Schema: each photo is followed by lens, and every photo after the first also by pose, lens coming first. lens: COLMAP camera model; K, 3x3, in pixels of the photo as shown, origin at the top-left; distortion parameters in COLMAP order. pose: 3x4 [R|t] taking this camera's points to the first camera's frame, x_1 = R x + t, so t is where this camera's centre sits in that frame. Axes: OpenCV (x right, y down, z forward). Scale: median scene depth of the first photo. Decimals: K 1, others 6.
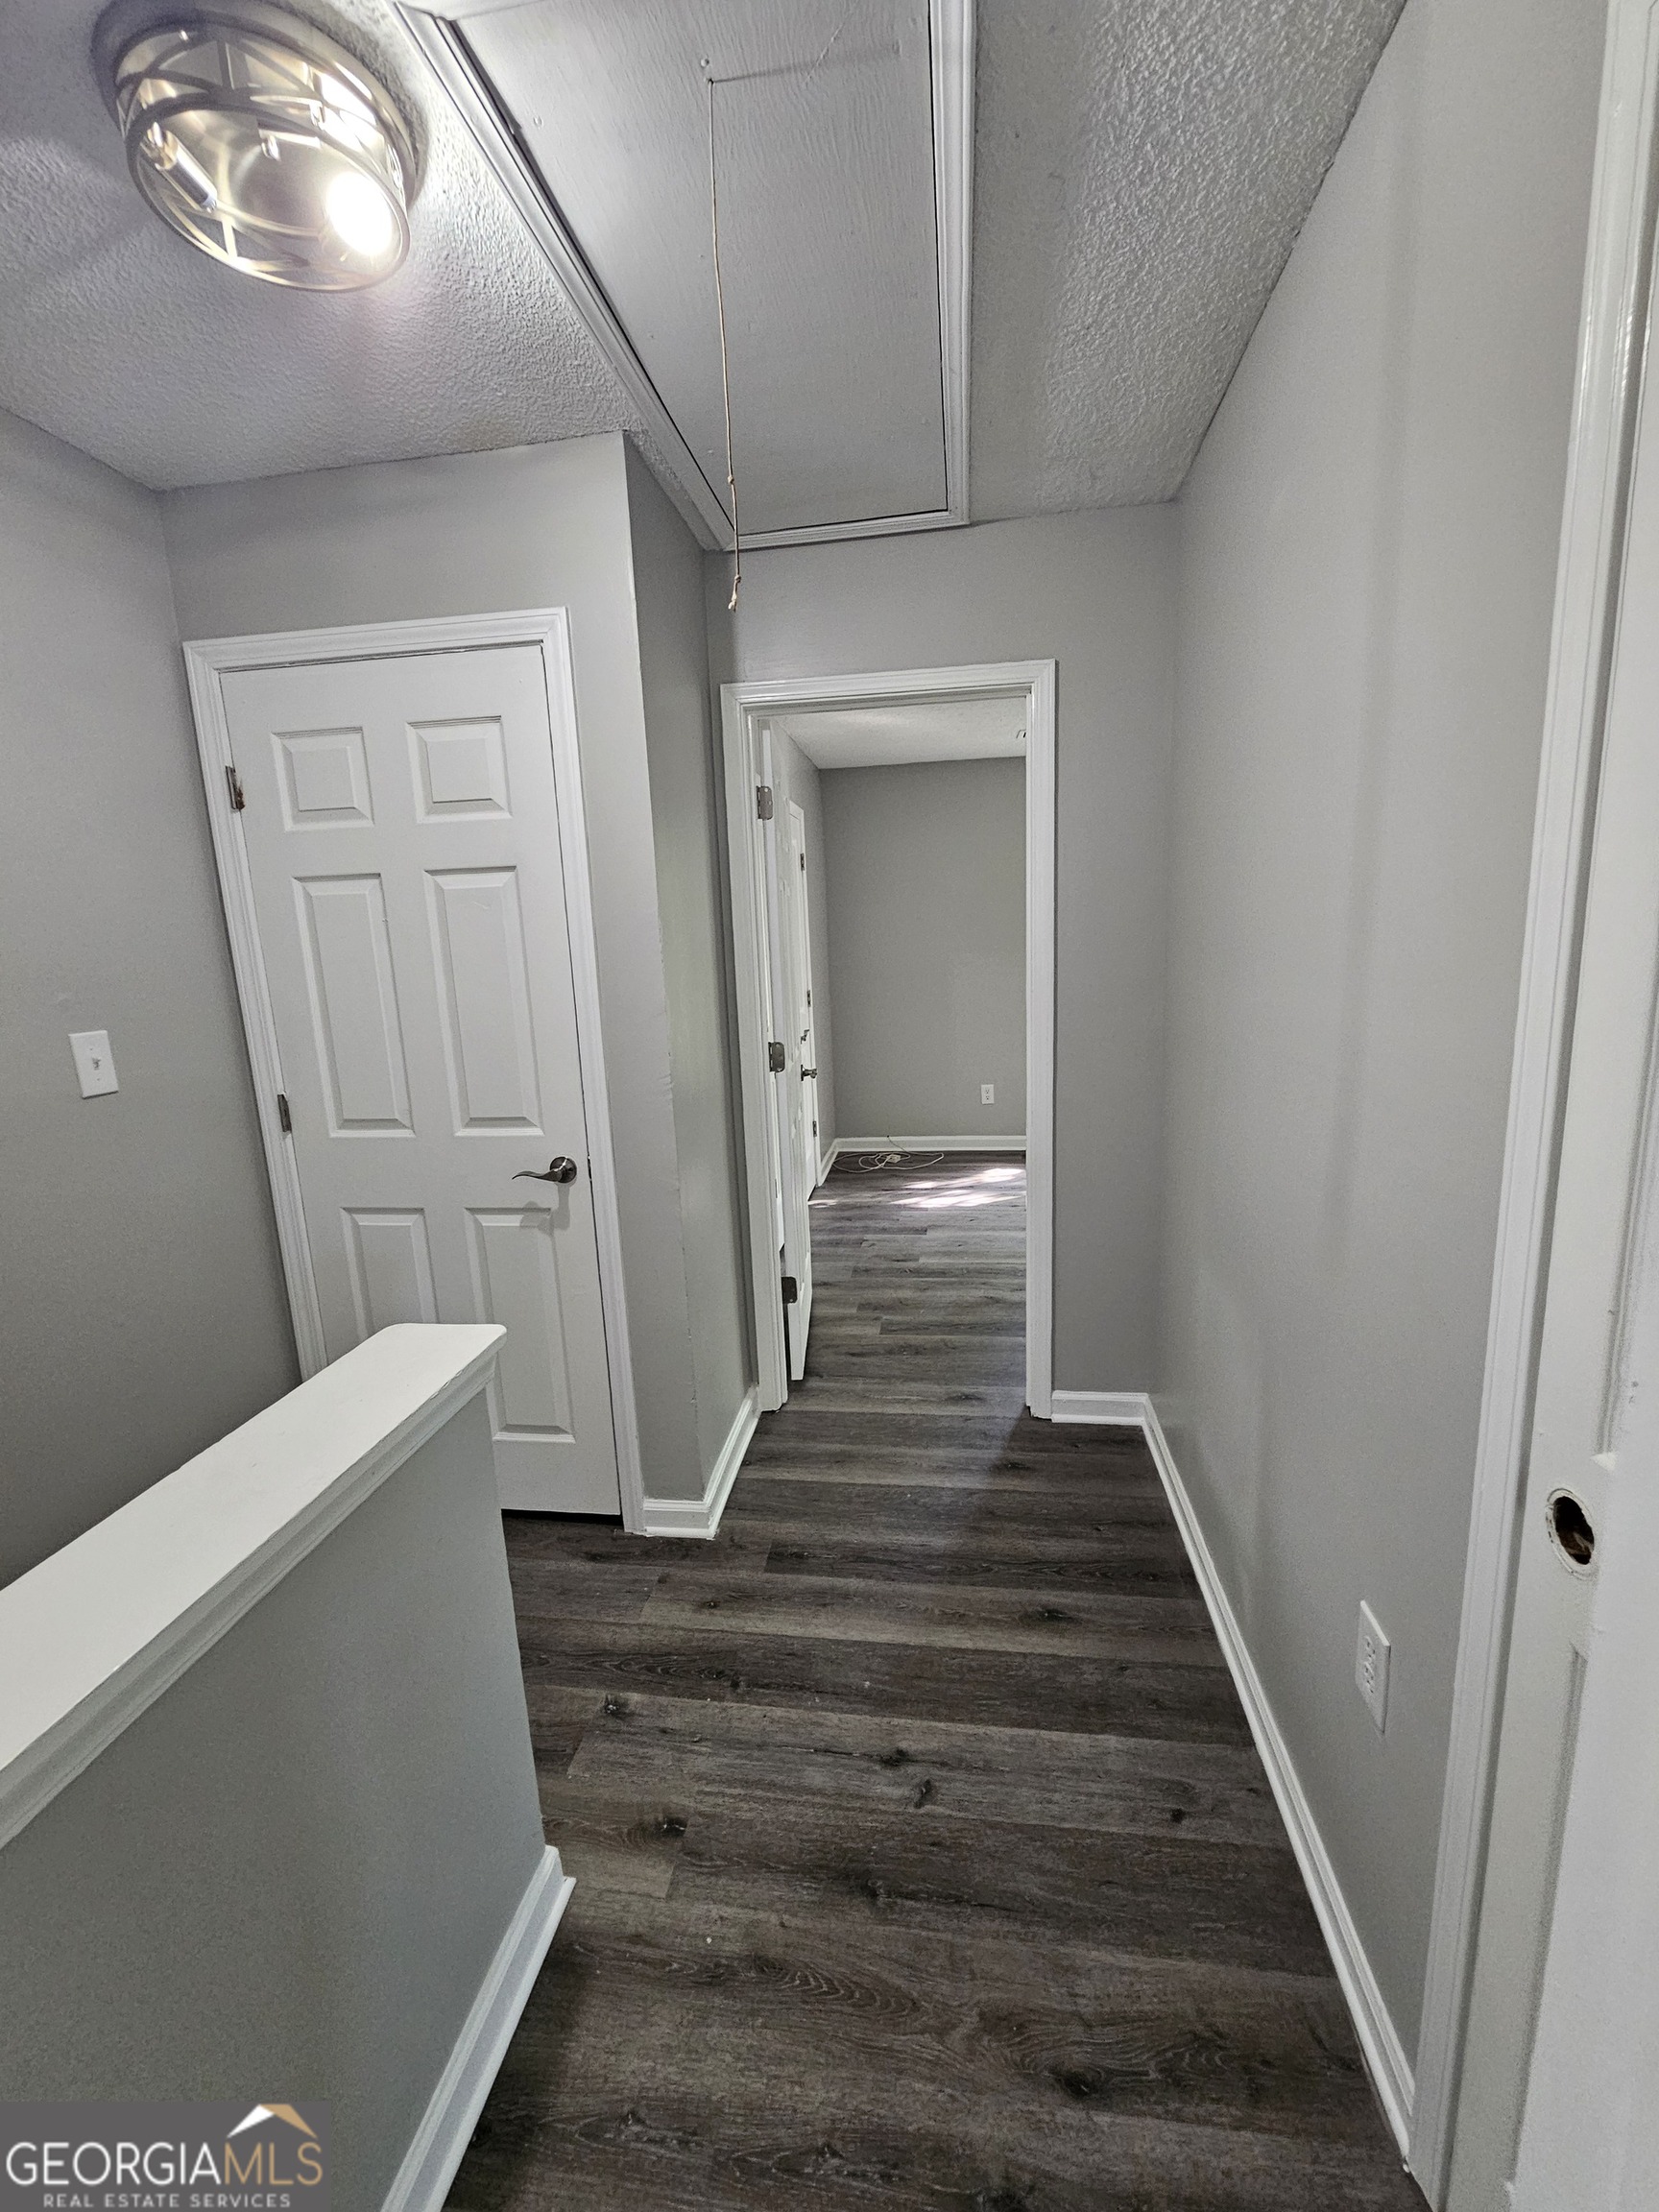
lens RADIAL K [[903.9, 0, 824.5], [0, 903.9, 1119.7], [0, 0, 1]] dist [-0.007354, 0.002955]
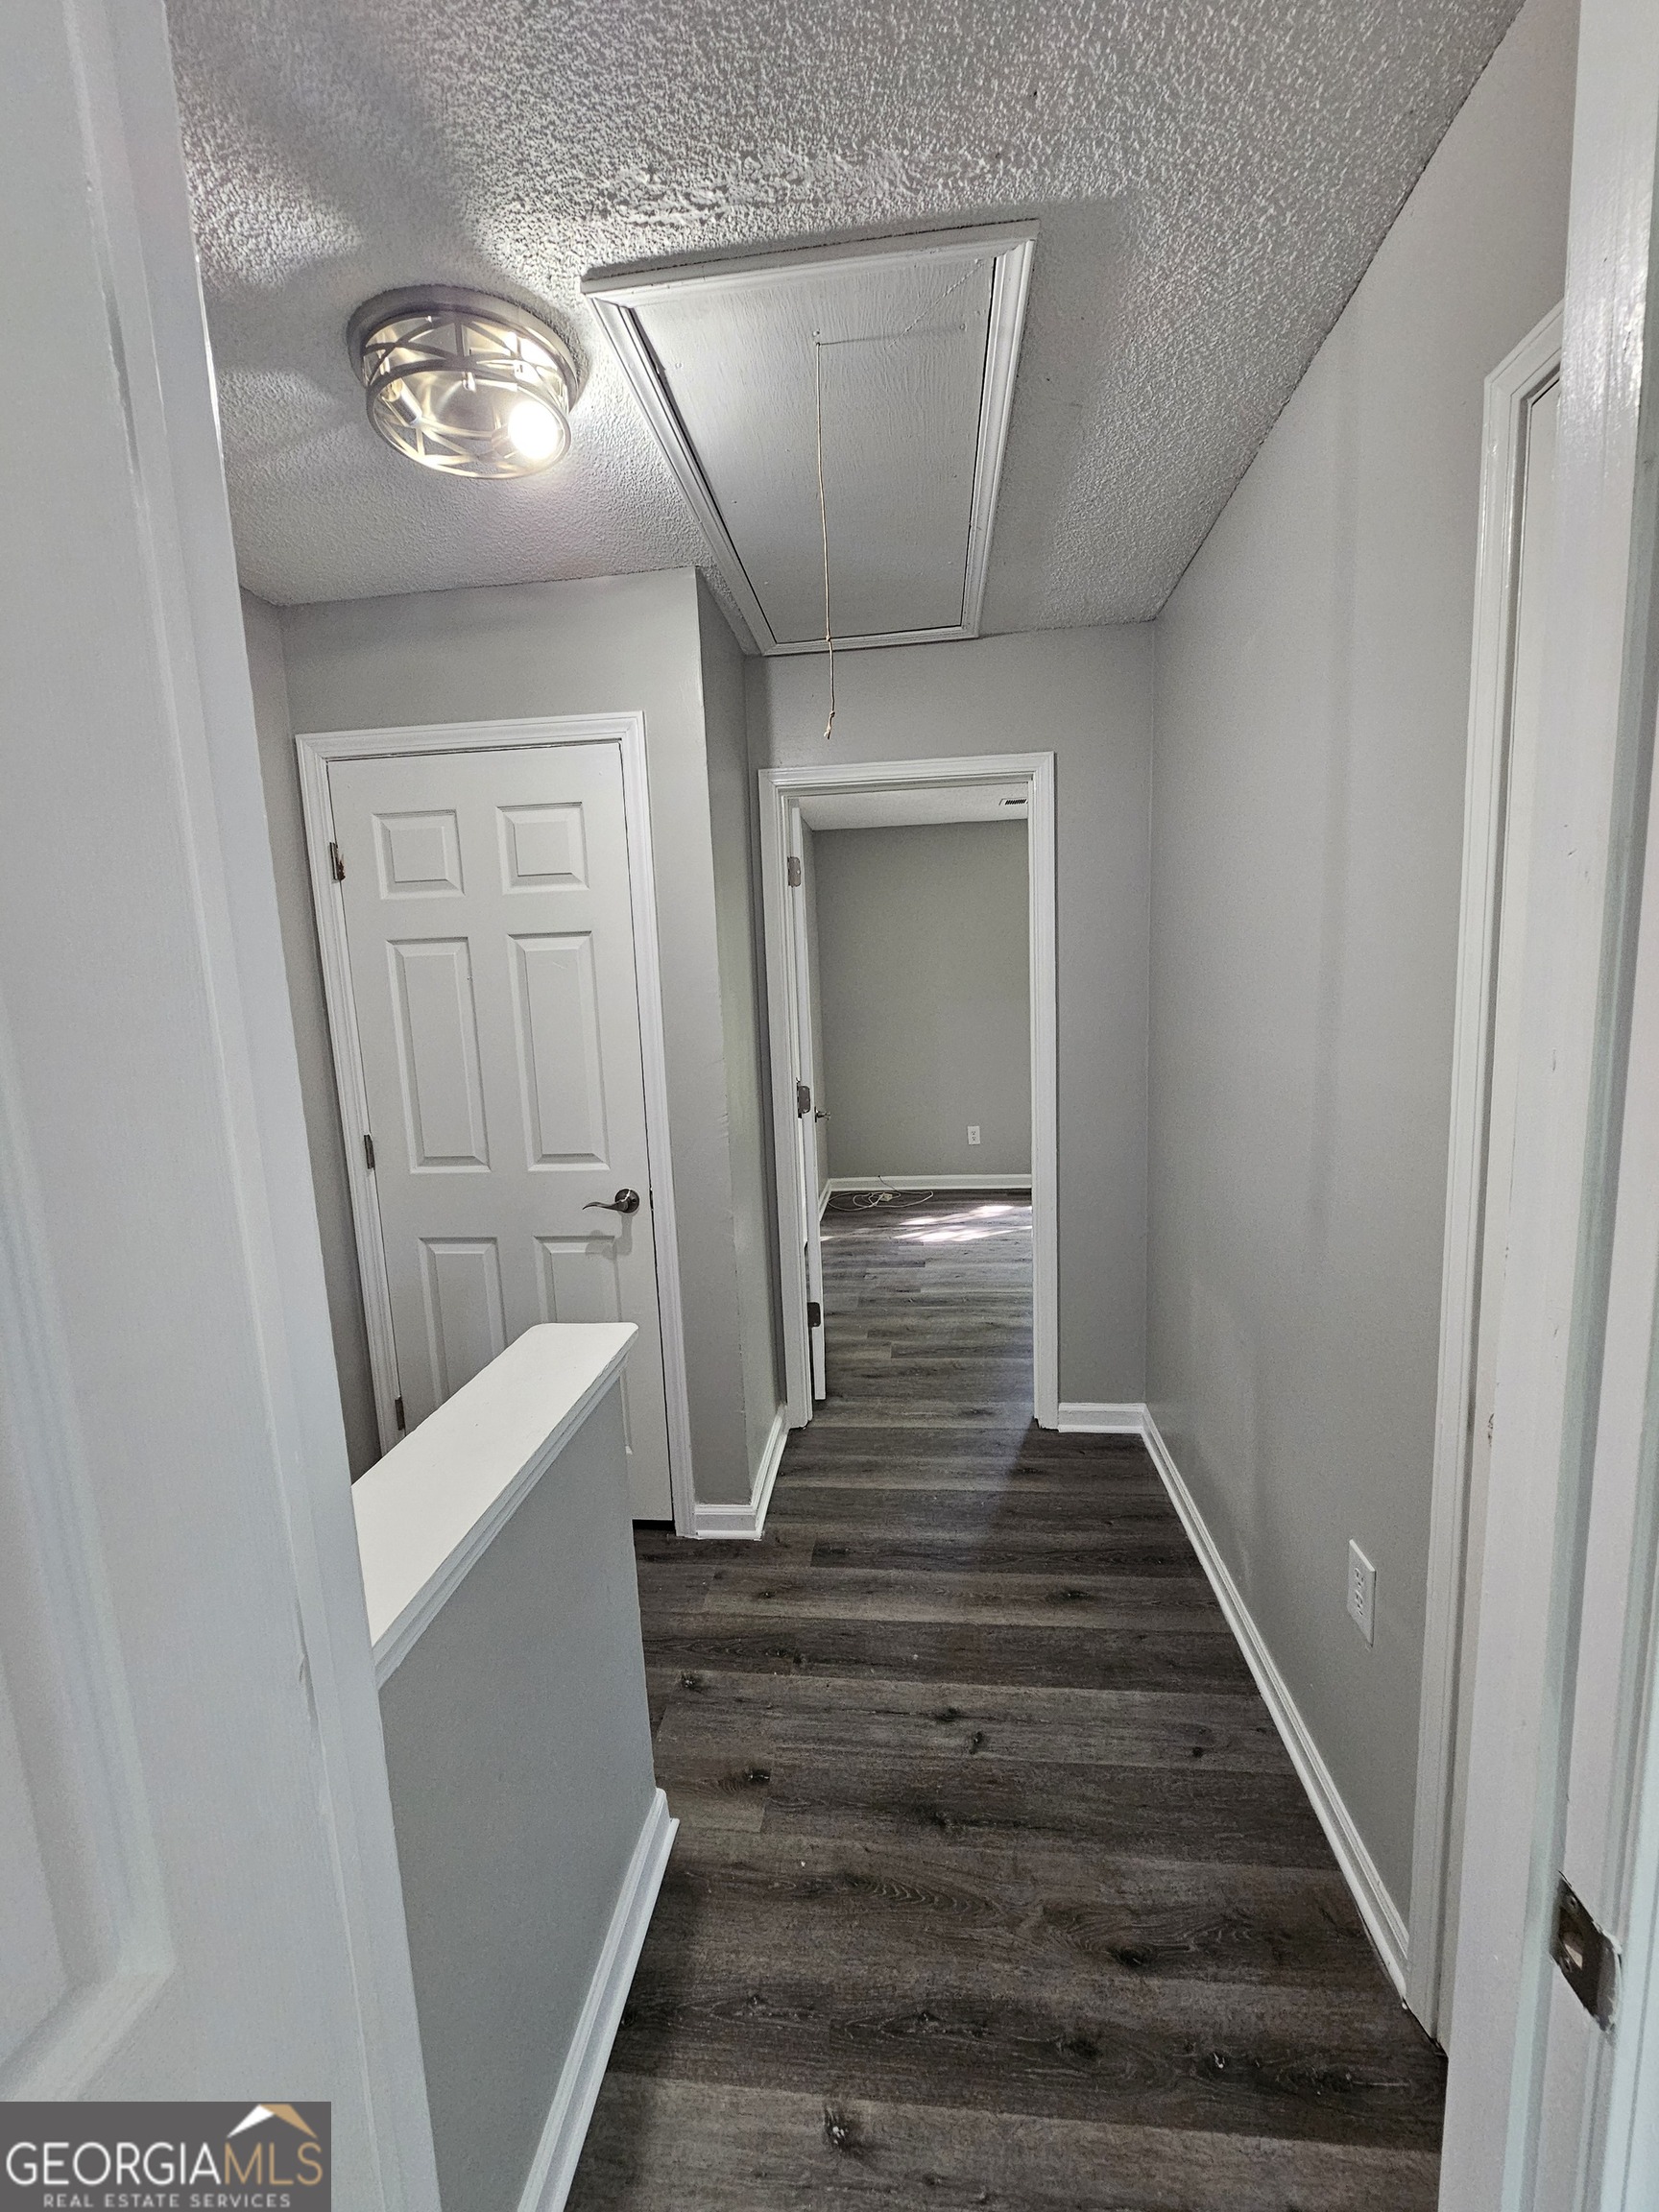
lens RADIAL K [[903.9, 0, 821.5], [0, 903.9, 1122.3], [0, 0, 1]] dist [-0.007354, 0.002955]
pose [[0.999408, -0.005887, 0.033887, -0.104139], [0.007461, 0.998891, -0.046488, 0.014587], [-0.033576, 0.046713, 0.998344, -0.144978]]
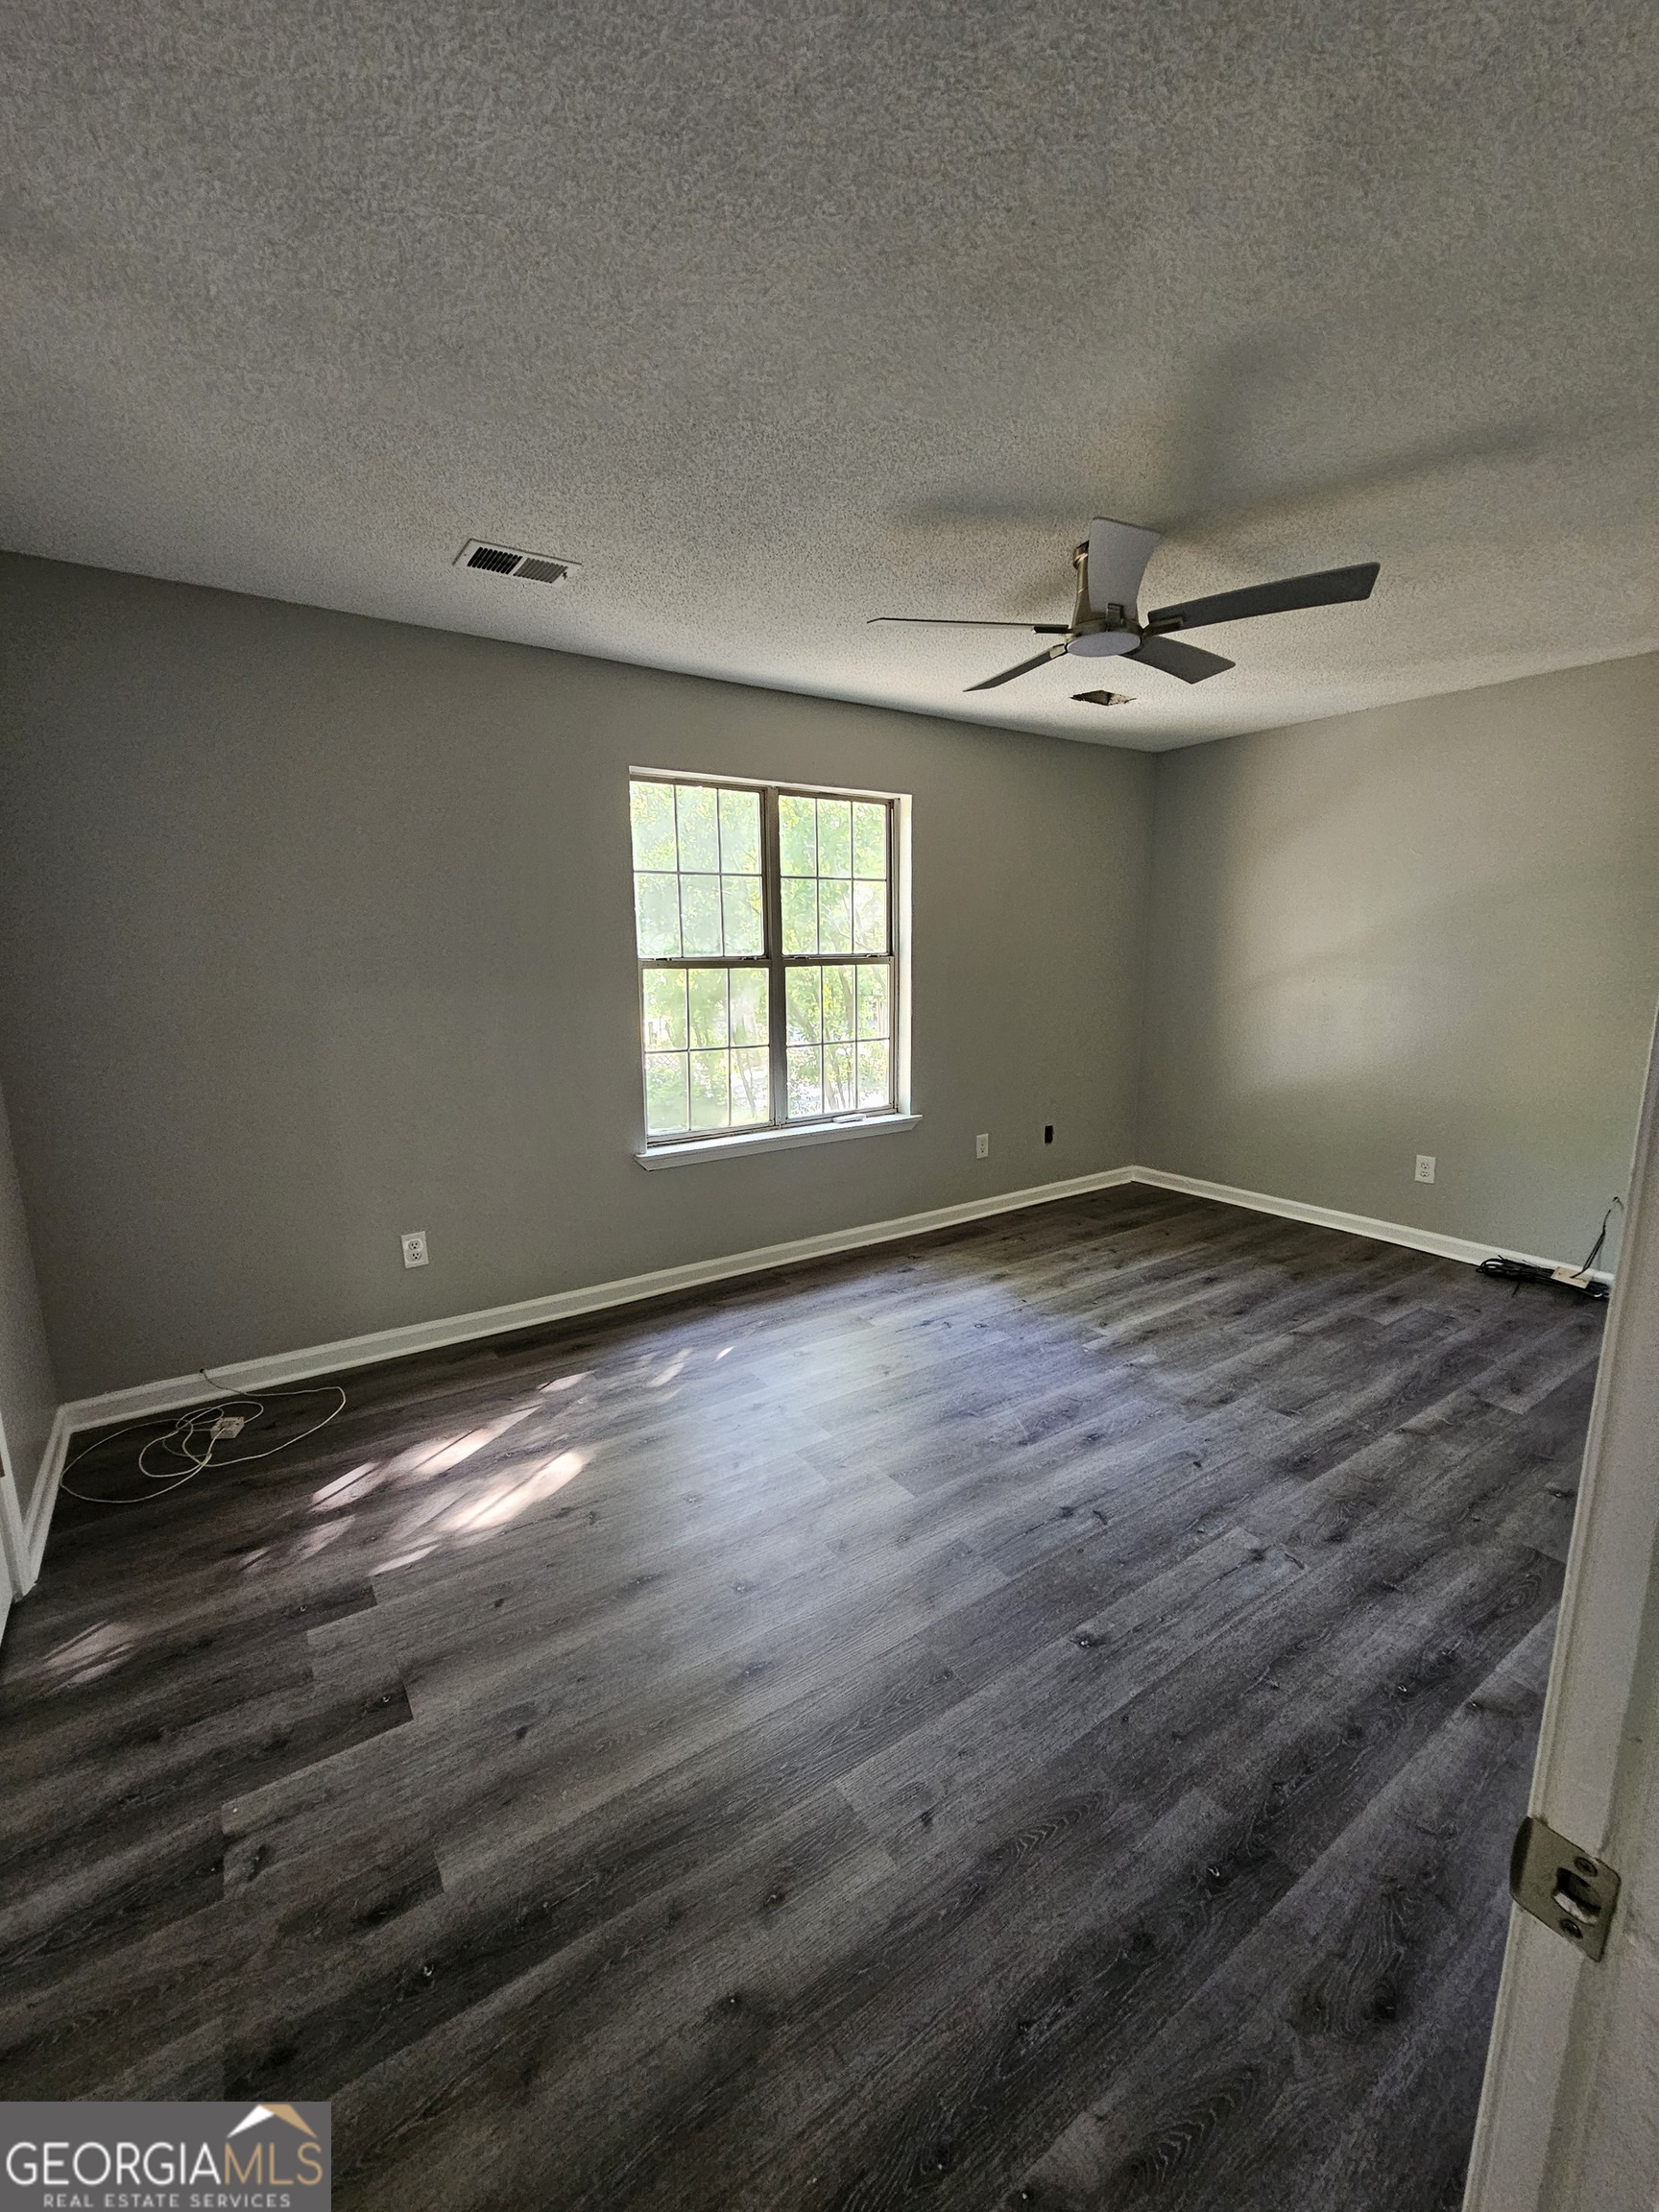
lens RADIAL K [[903.9, 0, 816.5], [0, 903.9, 1125.5], [0, 0, 1]] dist [-0.007354, 0.002955]
pose [[0.740831, -0.100974, 0.664058, 0.027208], [0.119497, 0.992678, 0.017630, -0.269065], [-0.660976, 0.066292, 0.747473, 1.418474]]
